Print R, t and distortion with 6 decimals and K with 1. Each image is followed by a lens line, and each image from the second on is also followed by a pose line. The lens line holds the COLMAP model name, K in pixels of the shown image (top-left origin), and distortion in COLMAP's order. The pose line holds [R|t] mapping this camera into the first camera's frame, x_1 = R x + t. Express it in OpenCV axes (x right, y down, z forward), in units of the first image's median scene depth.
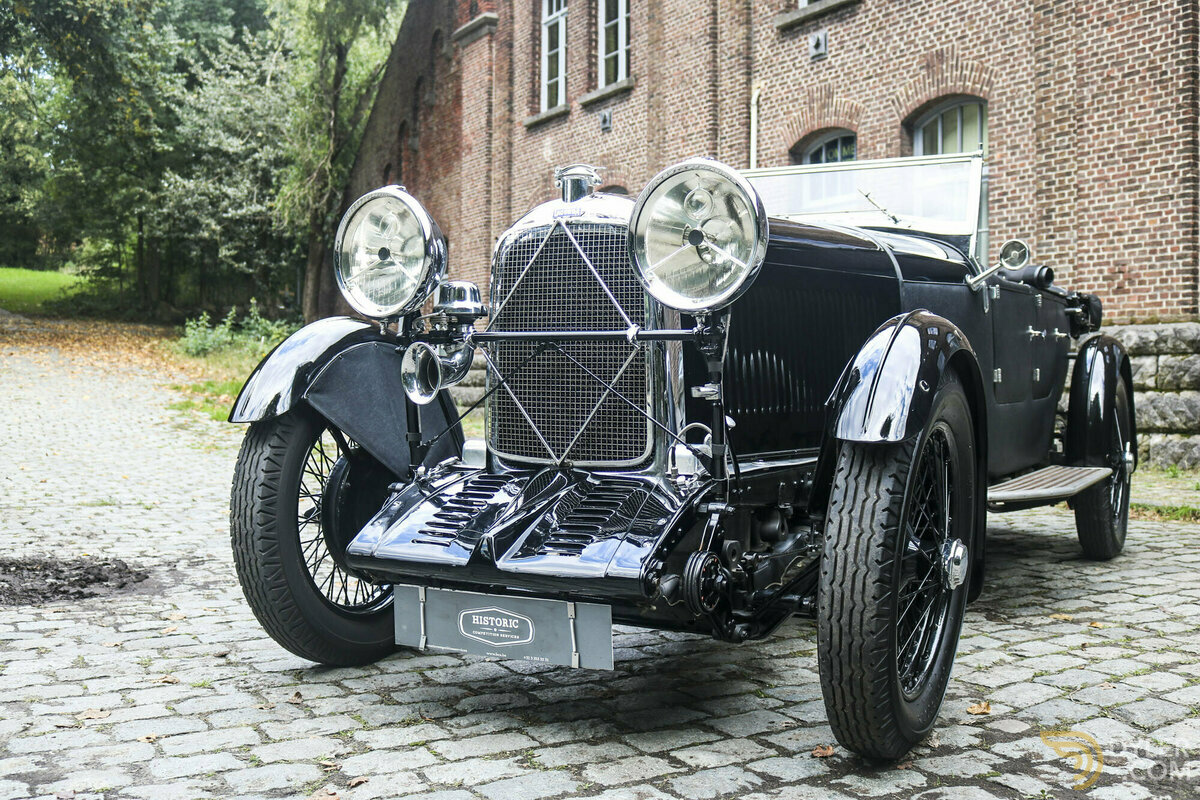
lens RADIAL K [[1248.5, 0, 600.0], [0, 1248.5, 400.0], [0, 0, 1]] dist [-0.135095, 0.147054]
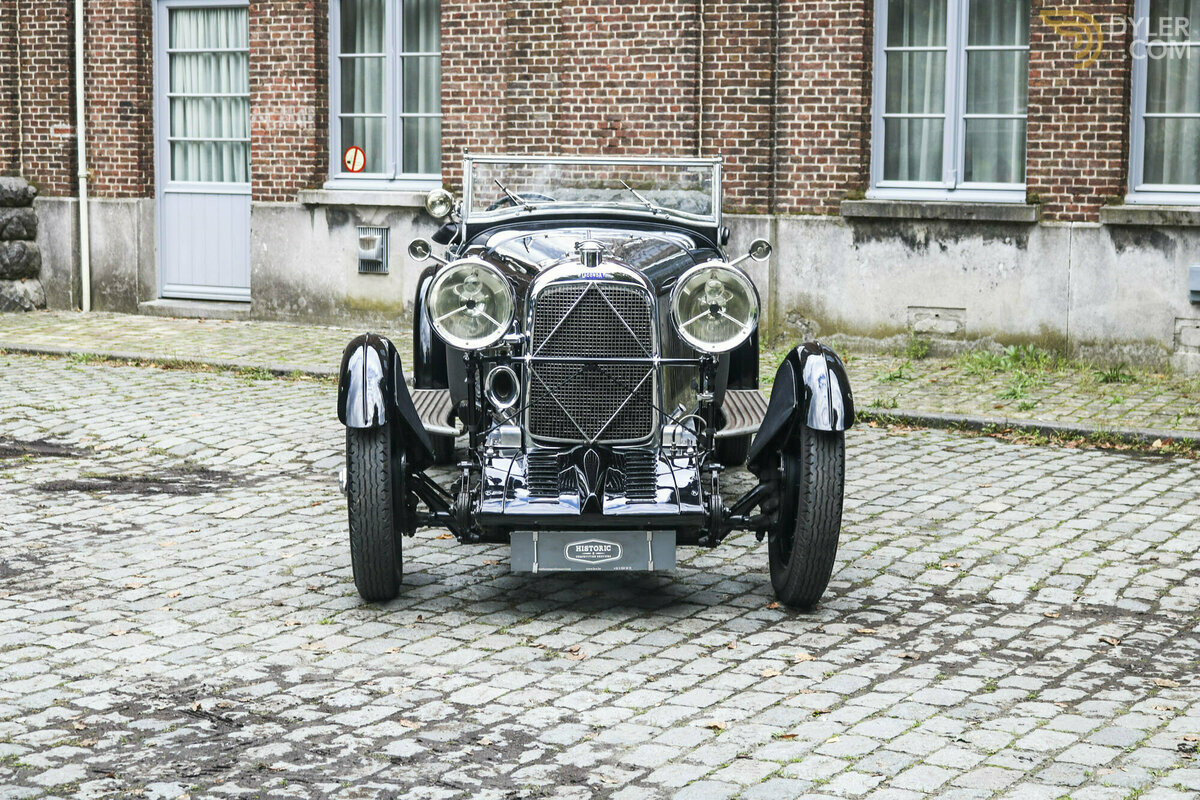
lens RADIAL K [[2213.9, 0, 600.0], [0, 2213.9, 400.0], [0, 0, 1]] dist [-0.021096, 0.105165]
pose [[0.857407, -0.061349, 0.510969, -0.409364], [0.003331, 0.993510, 0.113696, -0.089838], [-0.514628, -0.095782, 0.852047, -0.378291]]
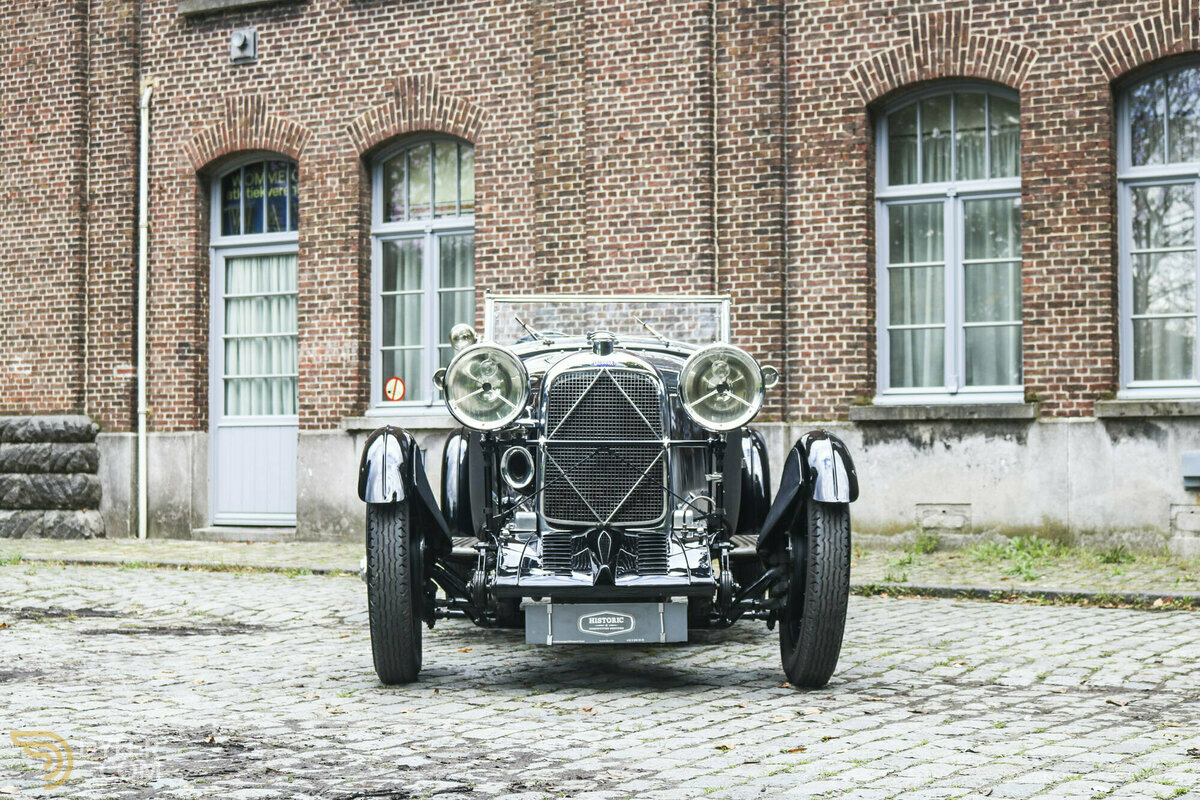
lens RADIAL K [[2057.3, 0, 600.0], [0, 2057.3, 400.0], [0, 0, 1]] dist [-0.052005, 0.215565]
pose [[0.865937, 0.008470, 0.500082, -0.389202], [0.012814, 0.999153, -0.039112, -0.001135], [-0.499989, 0.040277, 0.865095, -0.360260]]
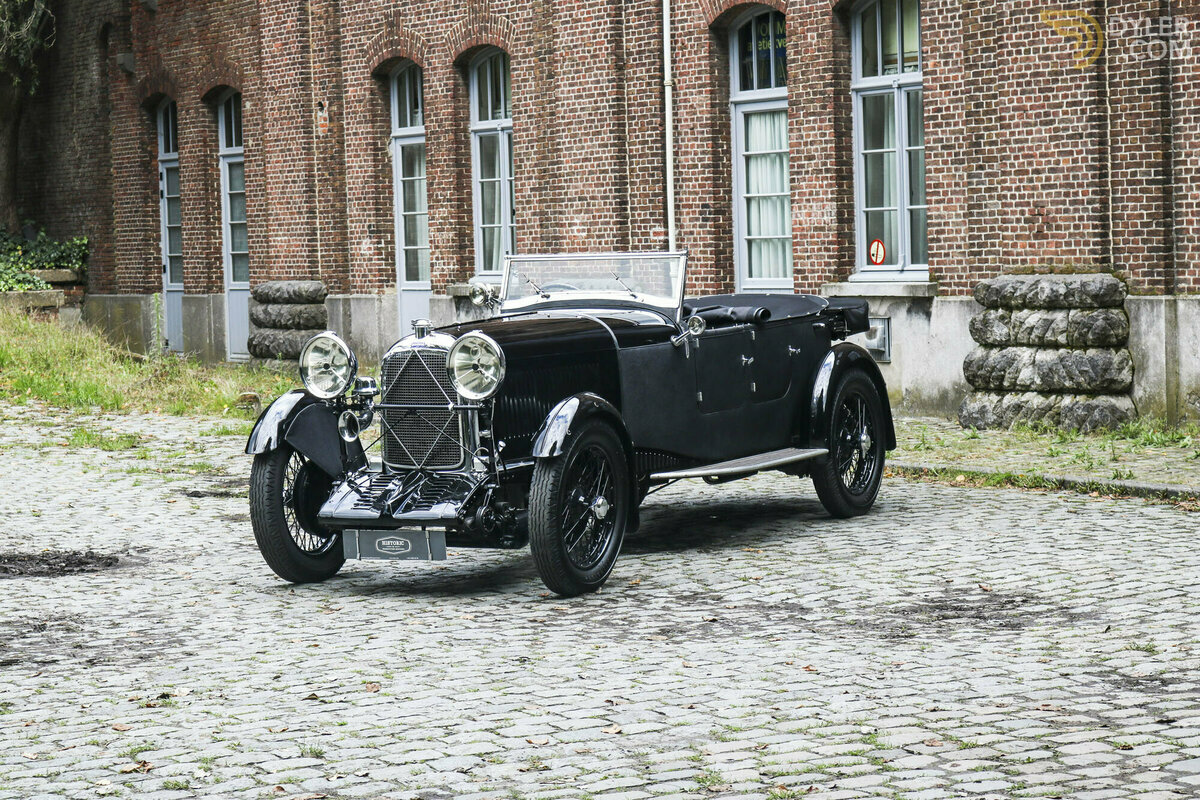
lens RADIAL K [[2859.2, 0, 600.0], [0, 2859.2, 400.0], [0, 0, 1]] dist [0.011556, 0.325862]
pose [[0.998862, -0.041212, 0.024011, 0.045378], [0.040045, 0.998082, 0.047211, -0.079306], [-0.025911, -0.046196, 0.998596, -1.080336]]
